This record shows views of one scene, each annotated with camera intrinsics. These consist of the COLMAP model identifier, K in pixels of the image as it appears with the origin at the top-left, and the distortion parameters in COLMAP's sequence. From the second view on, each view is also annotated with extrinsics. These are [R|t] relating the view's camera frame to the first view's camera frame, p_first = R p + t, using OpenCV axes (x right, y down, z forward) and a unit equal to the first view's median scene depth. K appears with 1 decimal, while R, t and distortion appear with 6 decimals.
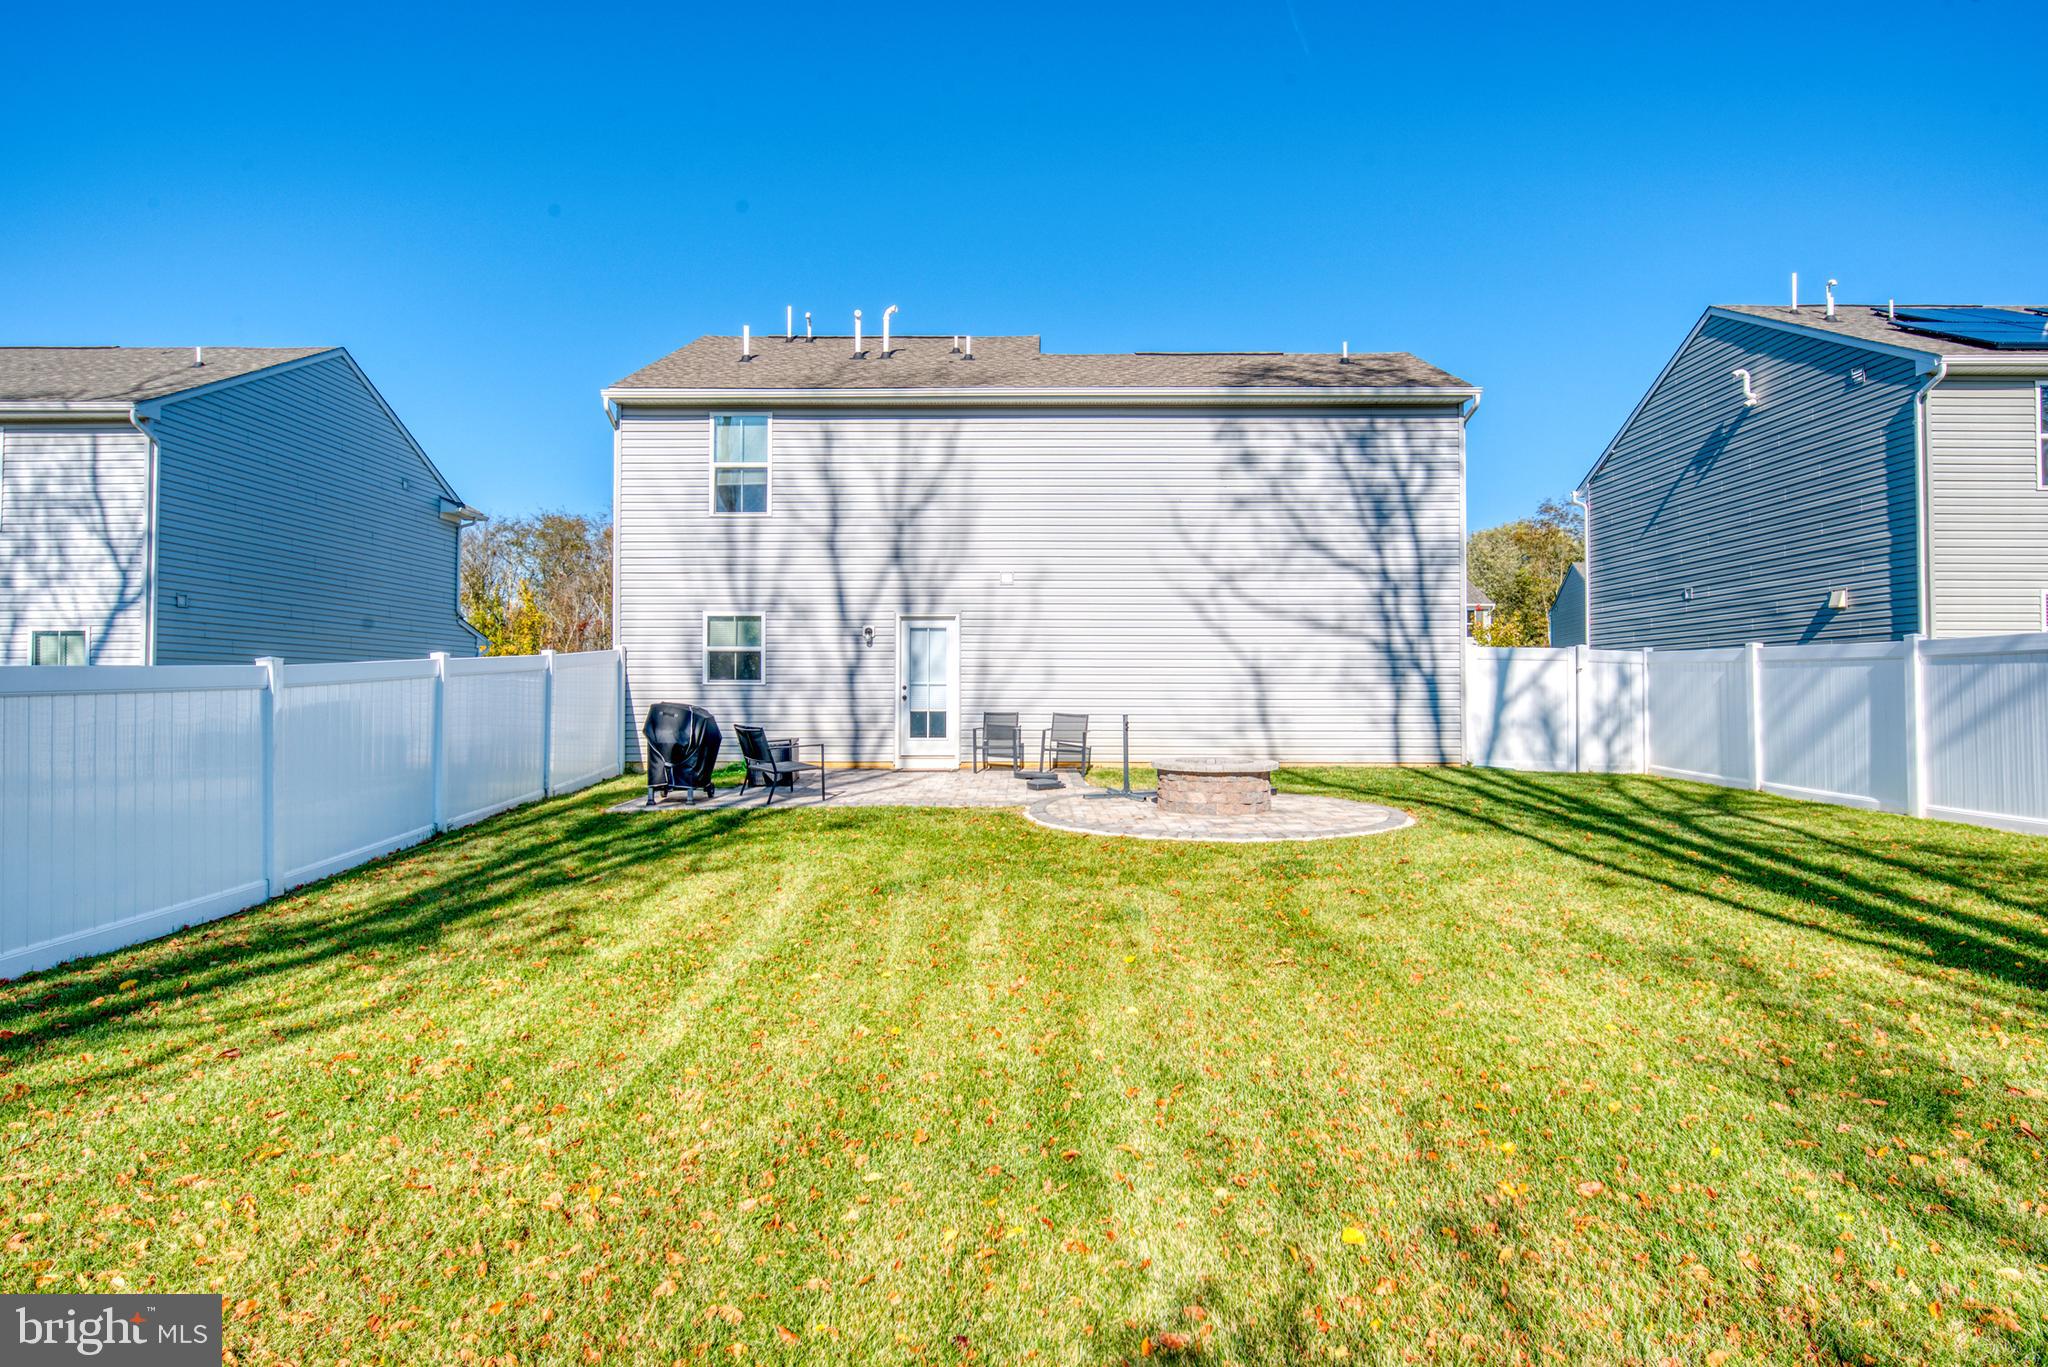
lens RADIAL K [[1082.2, 0, 1028.8], [0, 1082.2, 673.0], [0, 0, 1]] dist [0.015119, -0.012617]
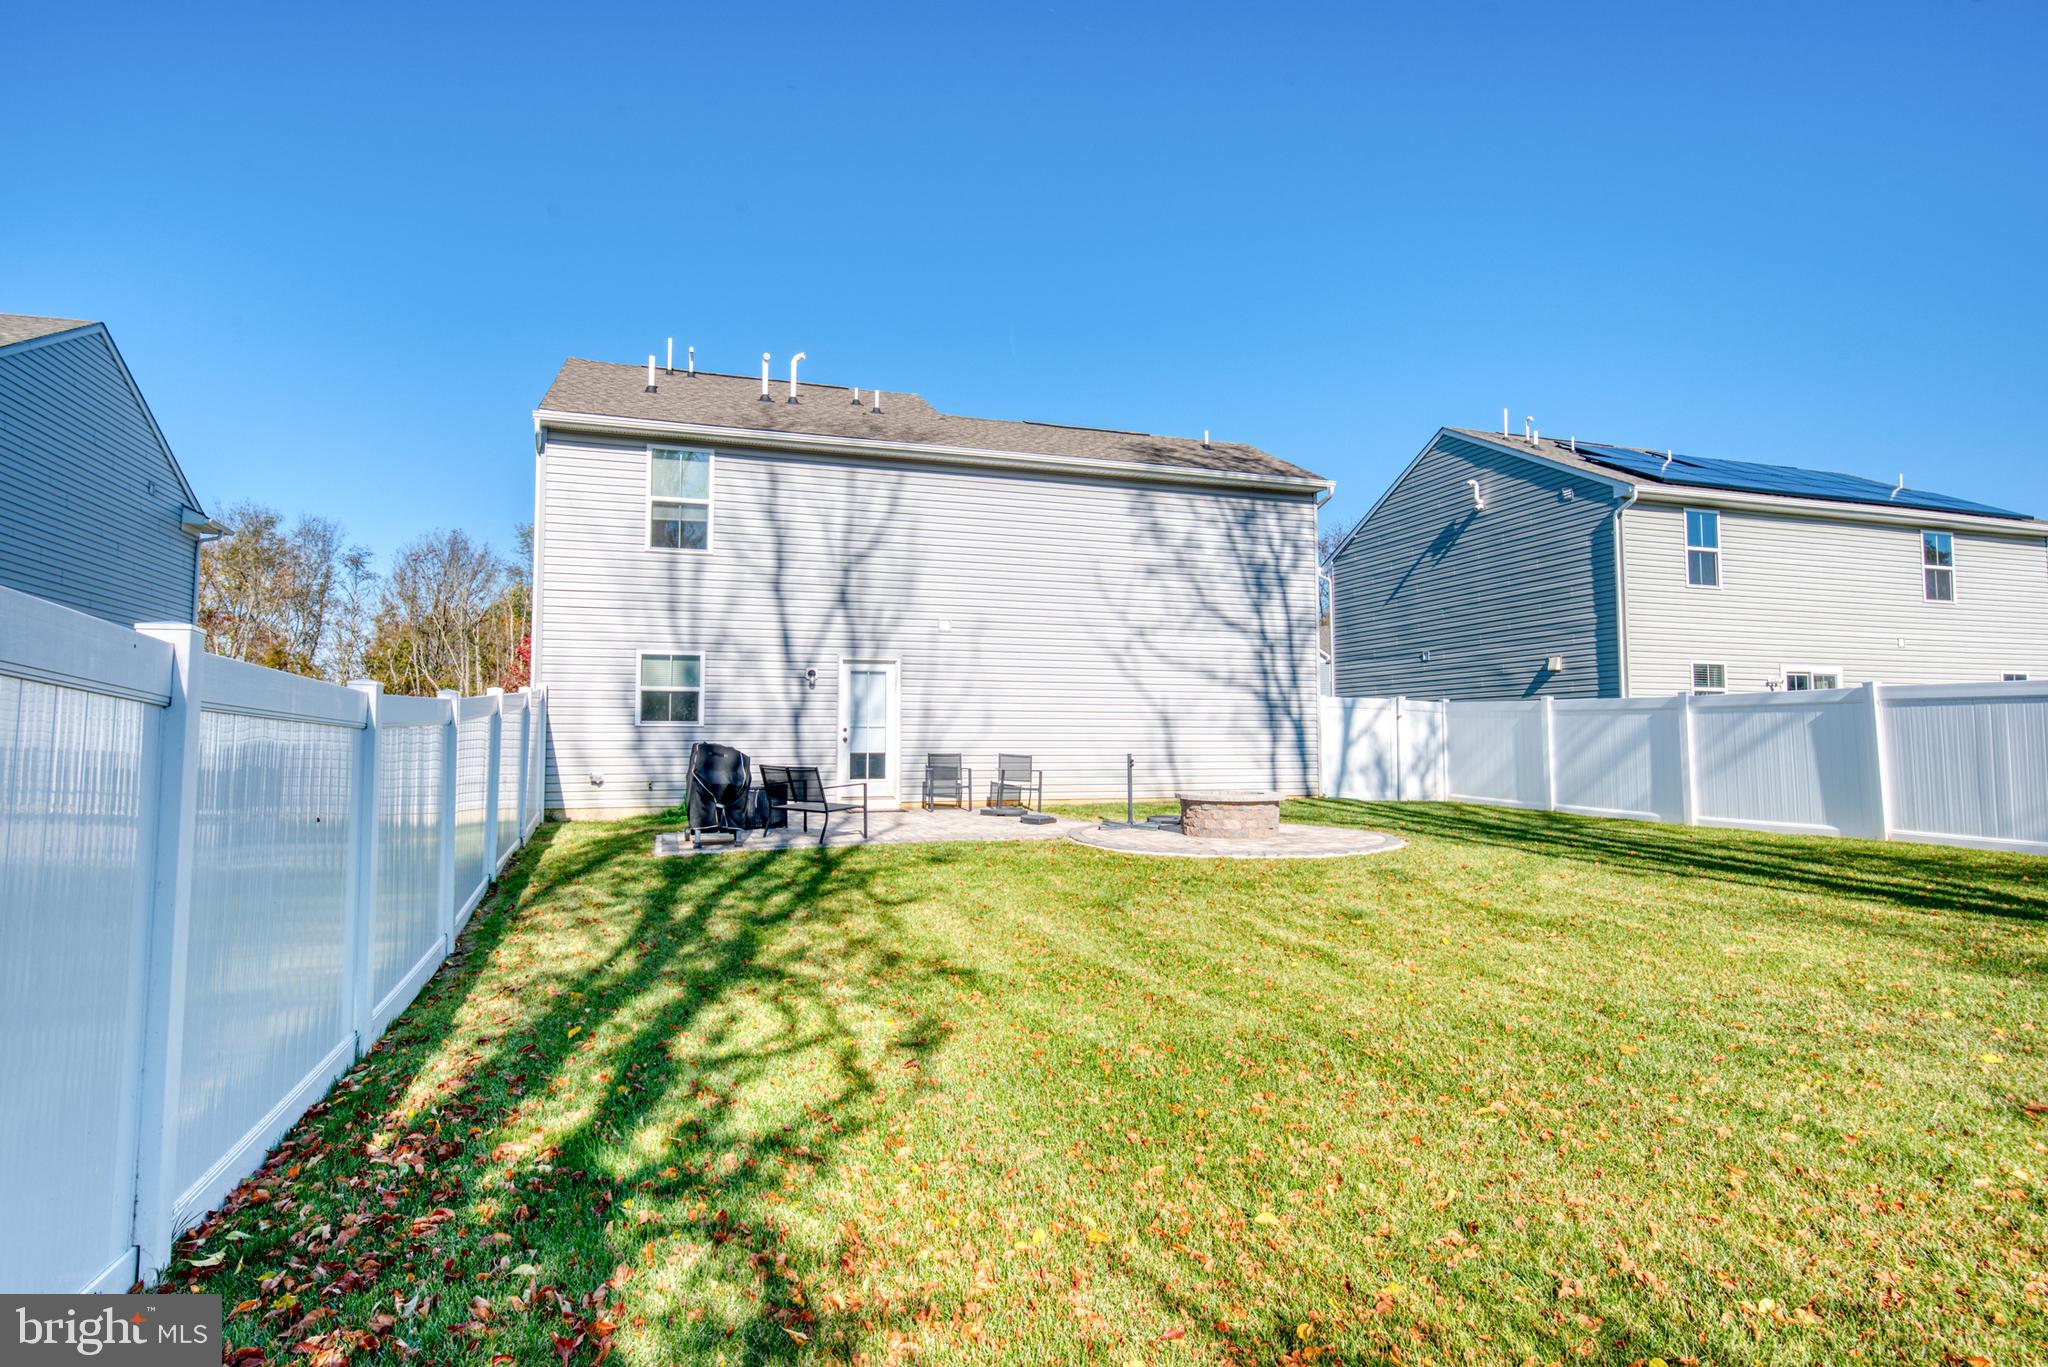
lens RADIAL K [[1082.2, 0, 1028.8], [0, 1082.2, 673.0], [0, 0, 1]] dist [0.015119, -0.012617]
pose [[0.945698, 0.020210, 0.324417, -0.285448], [-0.006034, 0.998985, -0.044645, 0.004605], [-0.324990, 0.040263, 0.944860, -0.015489]]
